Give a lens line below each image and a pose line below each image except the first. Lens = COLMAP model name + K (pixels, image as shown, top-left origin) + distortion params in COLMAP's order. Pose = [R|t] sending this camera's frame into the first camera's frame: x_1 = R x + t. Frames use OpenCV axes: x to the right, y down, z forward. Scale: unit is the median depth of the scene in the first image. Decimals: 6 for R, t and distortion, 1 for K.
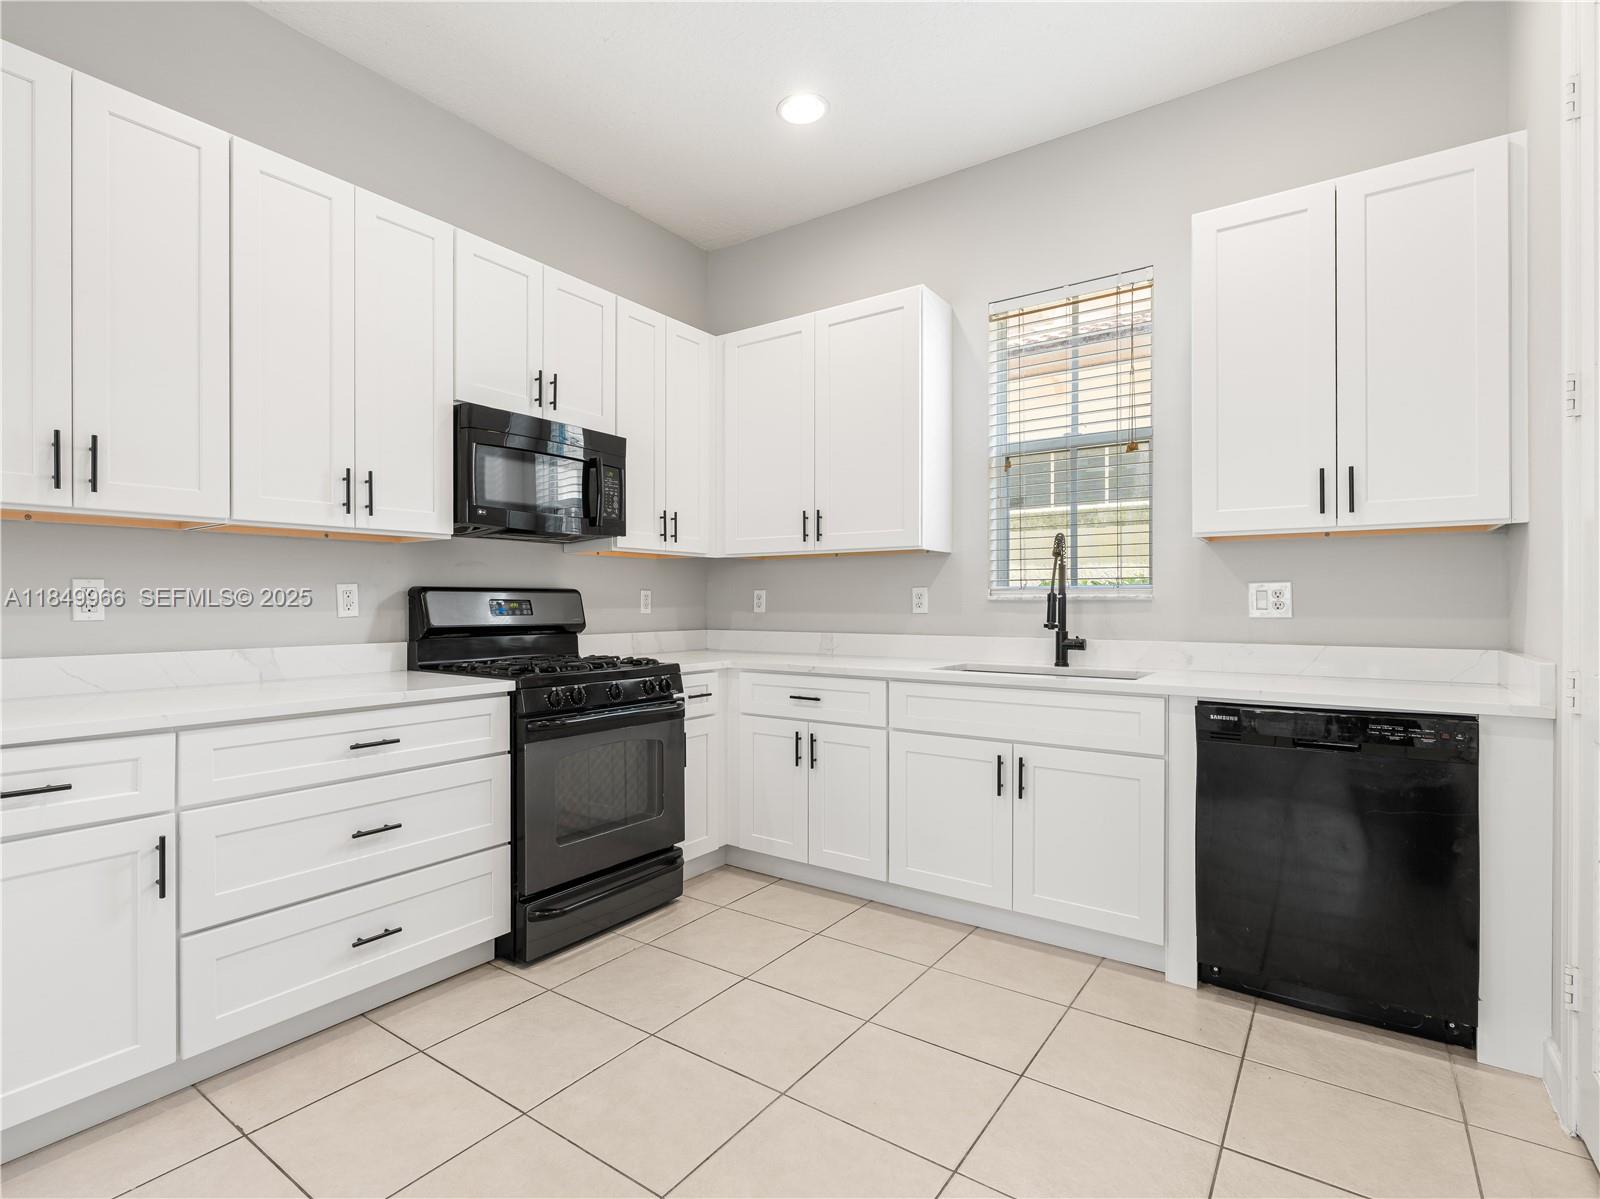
lens RADIAL K [[799.1, 0, 726.9], [0, 799.1, 602.6], [0, 0, 1]] dist [-0.007163, 0.002047]
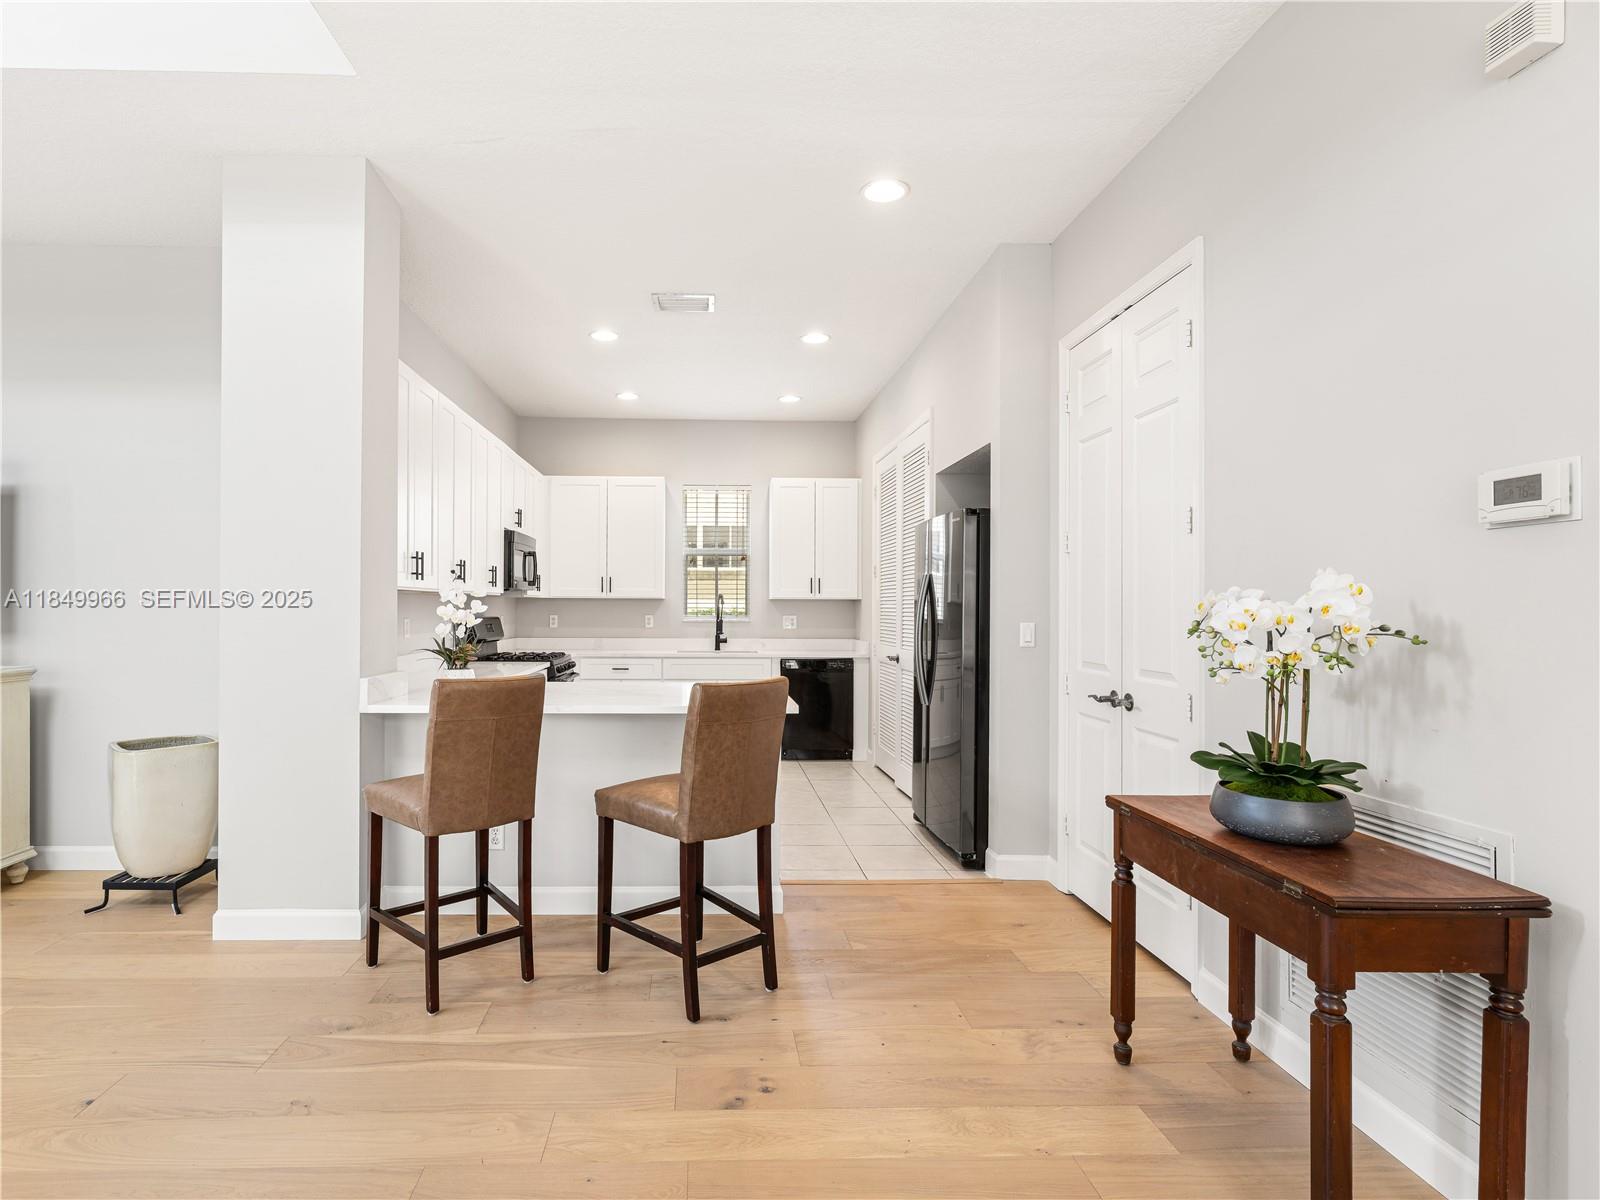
lens RADIAL K [[799.1, 0, 720.0], [0, 799.1, 605.6], [0, 0, 1]] dist [-0.007163, 0.002047]
pose [[0.774787, 0.005468, 0.632198, -1.059488], [-0.005083, 0.999984, -0.002420, -0.045313], [-0.632201, -0.001338, 0.774803, -0.820849]]
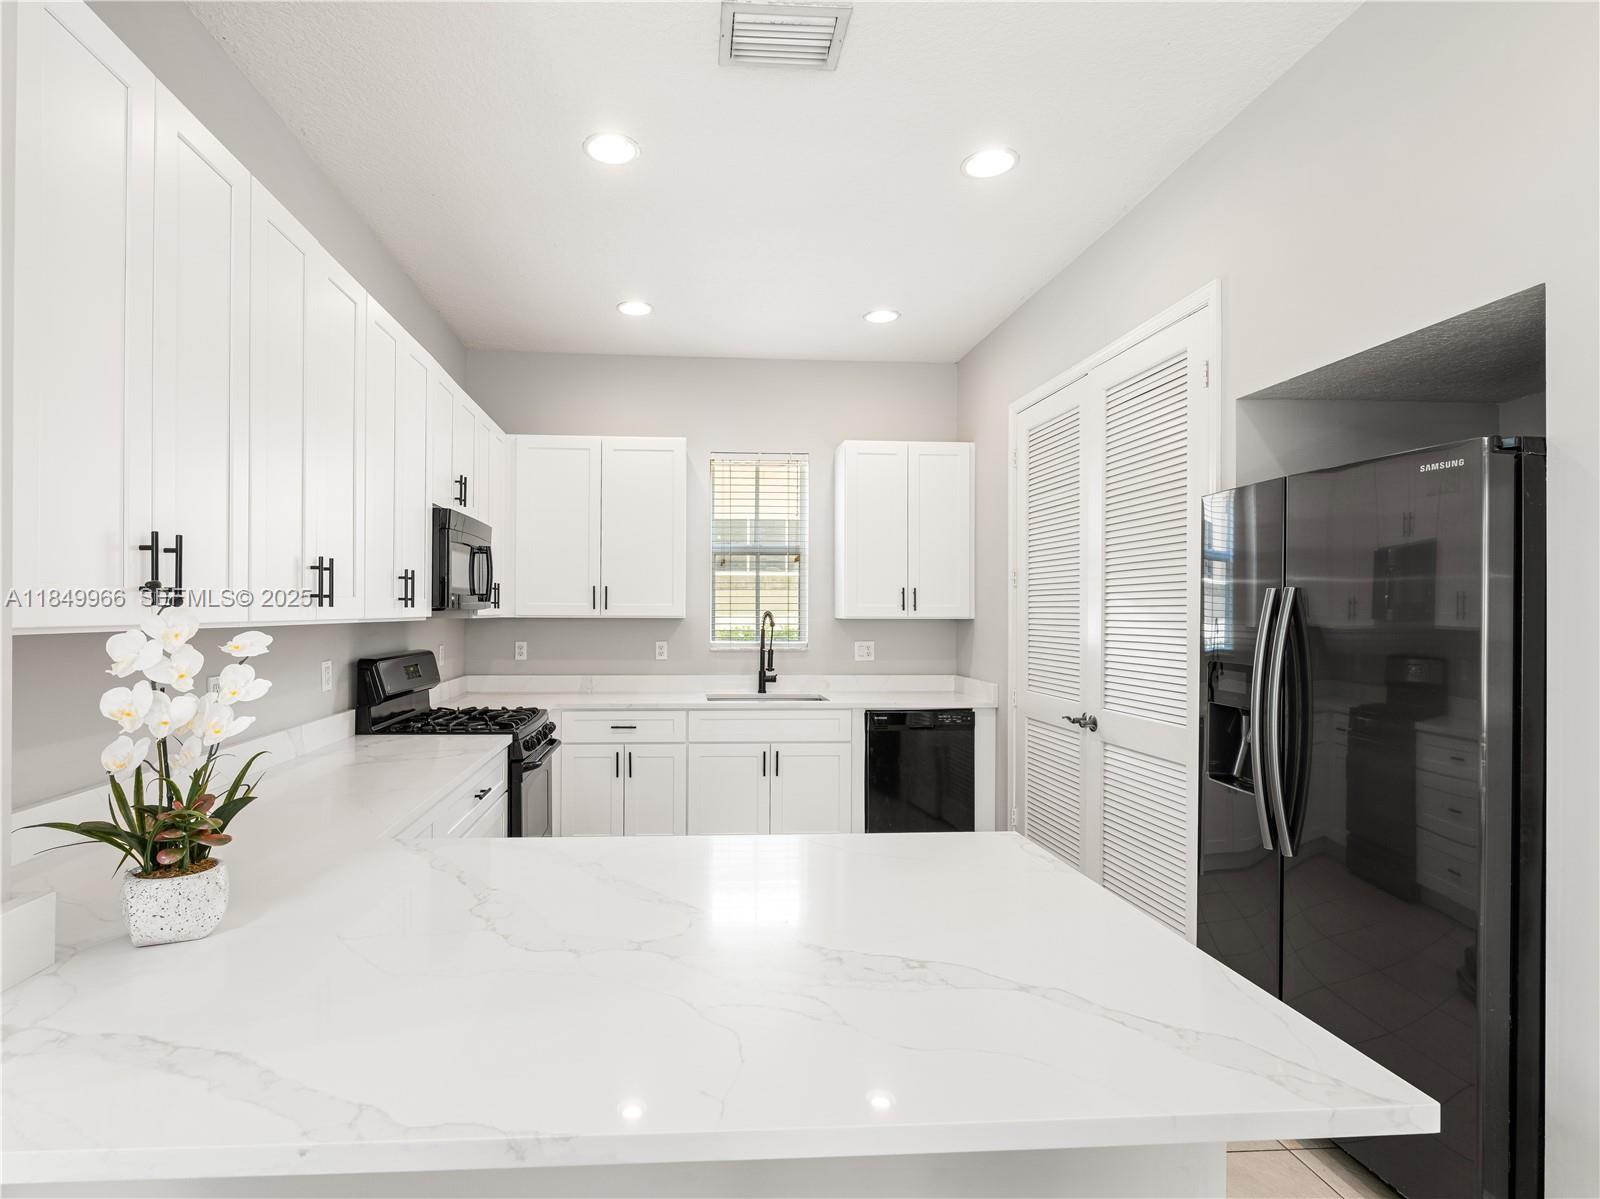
lens RADIAL K [[799.1, 0, 721.6], [0, 799.1, 607.6], [0, 0, 1]] dist [-0.007163, 0.002047]
pose [[0.753935, 0.006613, 0.656915, -0.699597], [-0.004754, 0.999978, -0.004610, -0.083733], [-0.656931, 0.000353, 0.753950, -0.156279]]
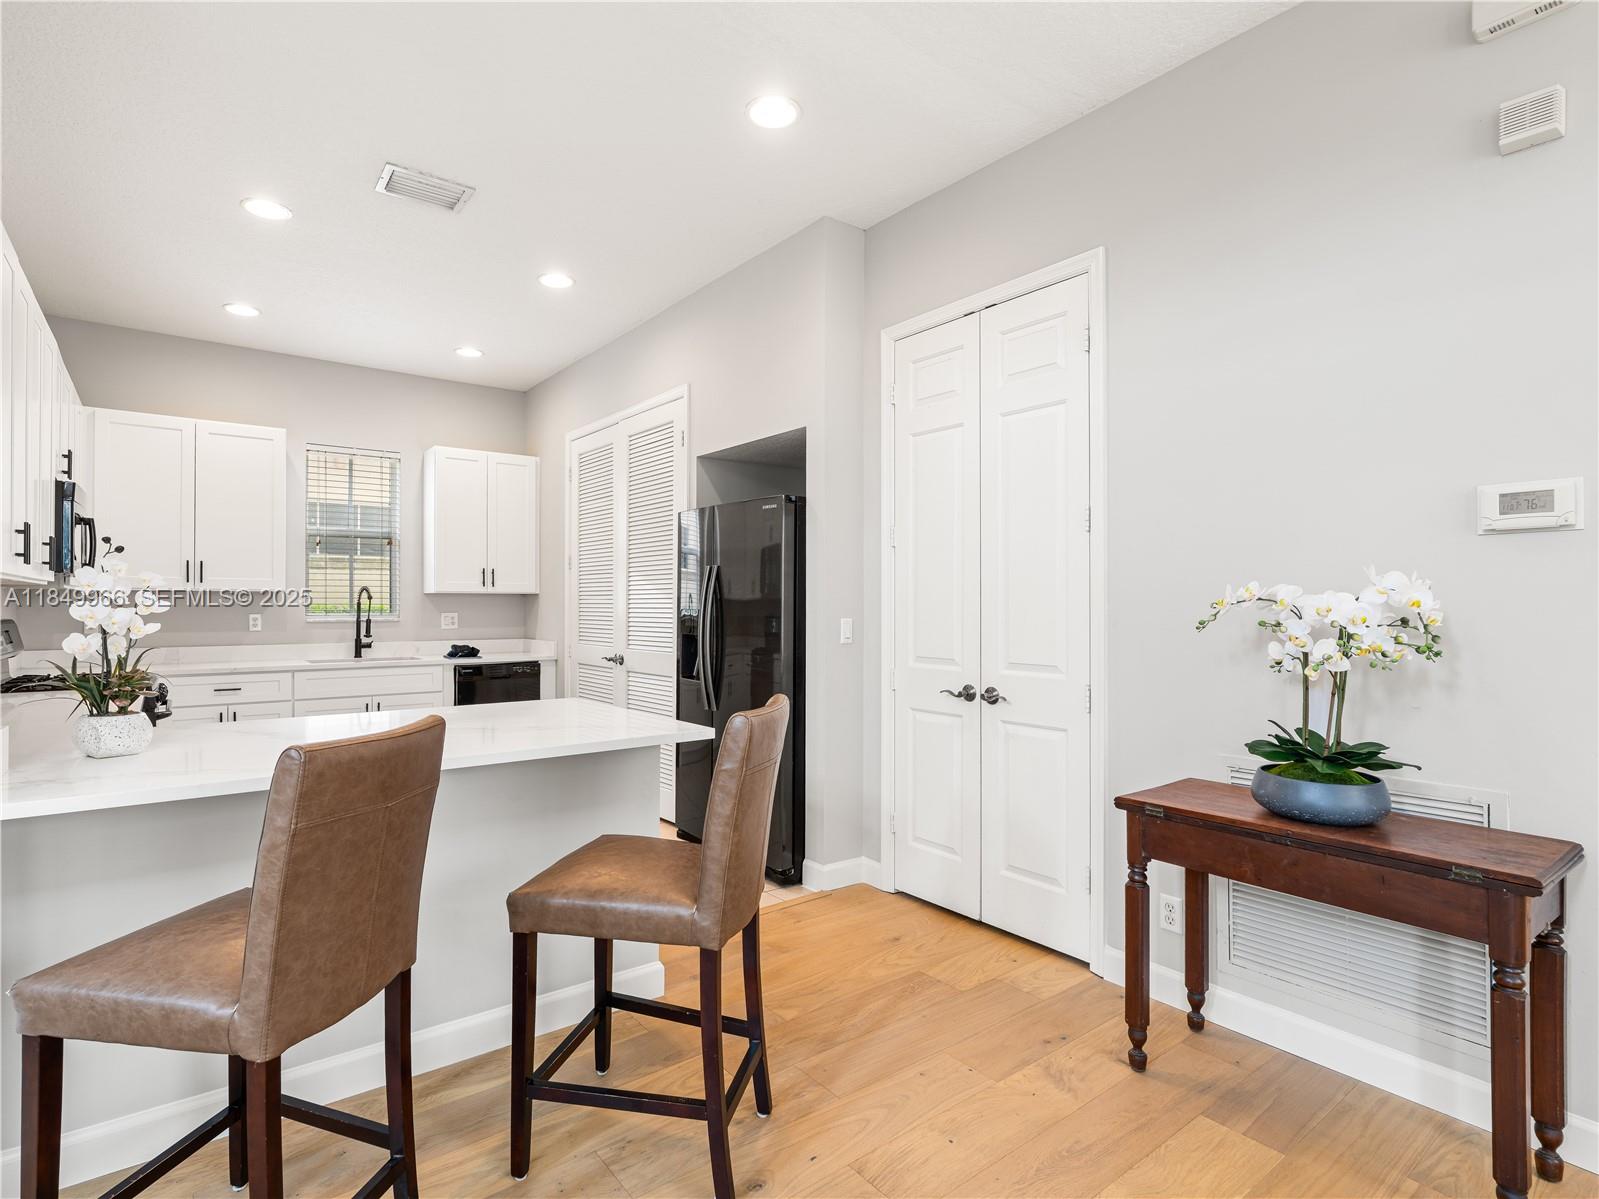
lens RADIAL K [[798.6, 0, 733.2], [0, 798.6, 602.7], [0, 0, 1]] dist [-0.007163, 0.002047]
pose [[0.289229, 0.003110, 0.957255, -1.094222], [-0.001988, 0.999995, -0.002649, -0.044174], [-0.957258, -0.001137, 0.289233, -0.359318]]
